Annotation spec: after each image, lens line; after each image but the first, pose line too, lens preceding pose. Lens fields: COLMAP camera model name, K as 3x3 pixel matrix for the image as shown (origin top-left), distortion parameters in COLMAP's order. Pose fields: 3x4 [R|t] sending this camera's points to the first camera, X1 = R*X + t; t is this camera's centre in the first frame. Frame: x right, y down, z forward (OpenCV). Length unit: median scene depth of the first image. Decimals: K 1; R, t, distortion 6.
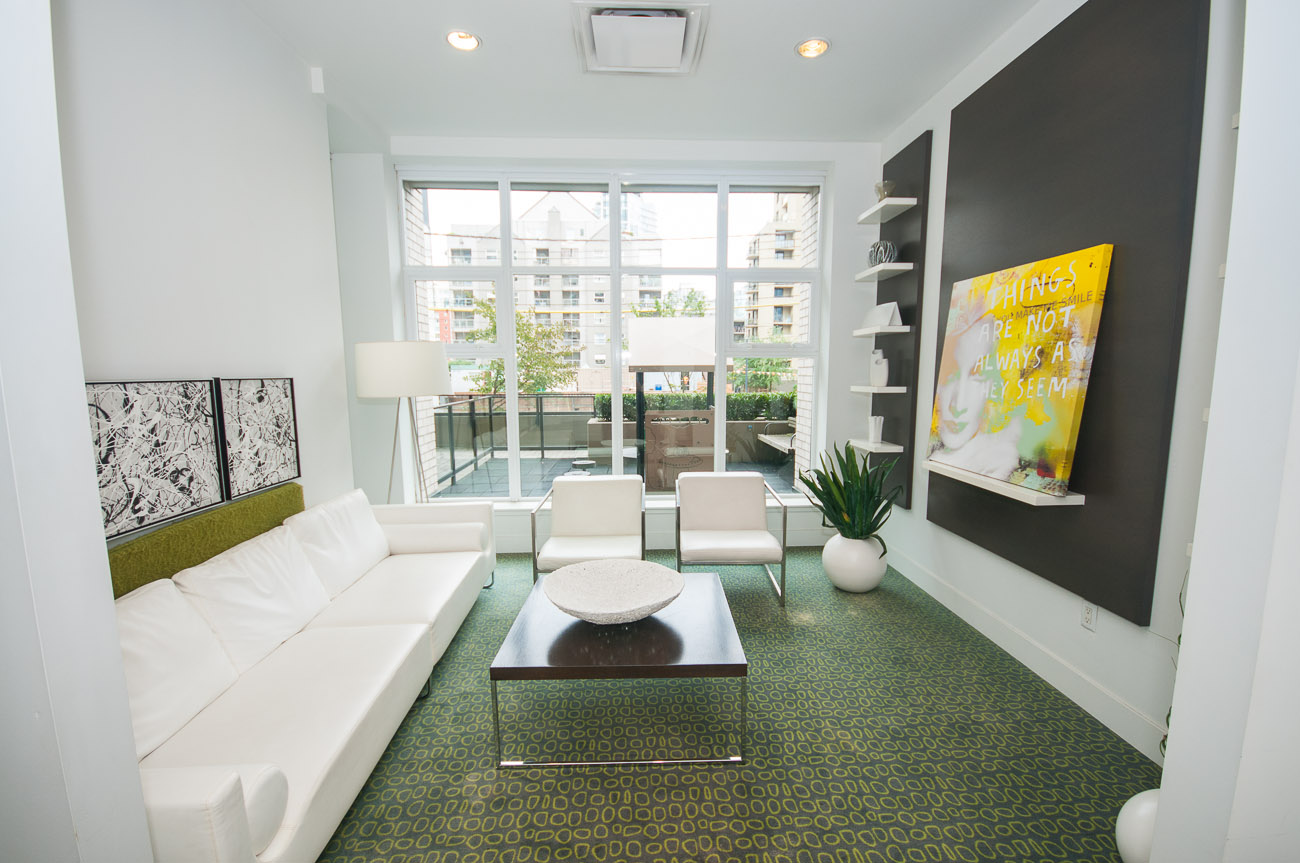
lens RADIAL K [[565.2, 0, 651.2], [0, 565.2, 438.3], [0, 0, 1]] dist [-0.003083, -0.000432]
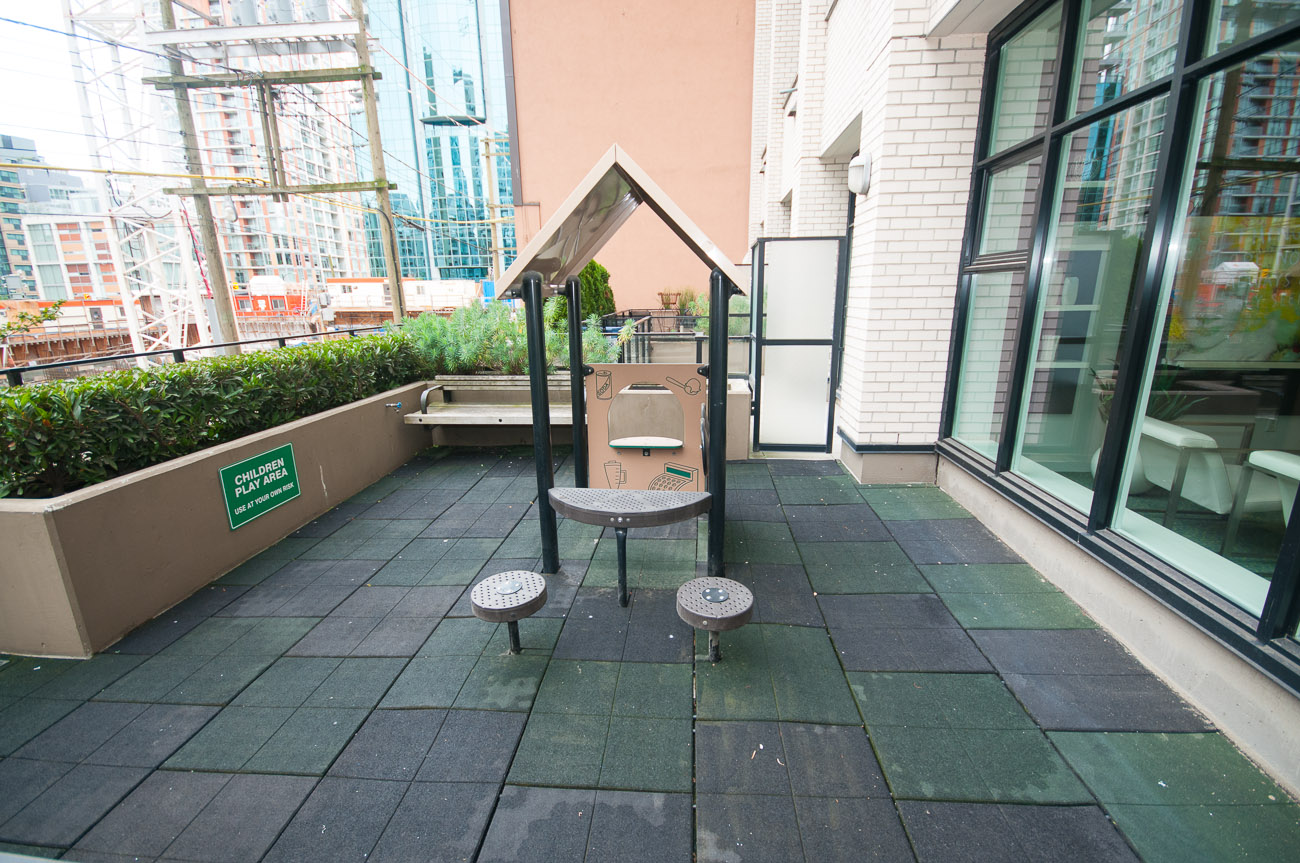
lens RADIAL K [[565.2, 0, 656.1], [0, 565.2, 433.4], [0, 0, 1]] dist [-0.003083, -0.000432]
pose [[0.101471, -0.237318, 0.966118, -1.134882], [0.122650, 0.966706, 0.224581, -0.295852], [-0.987249, 0.095706, 0.127200, 2.558585]]
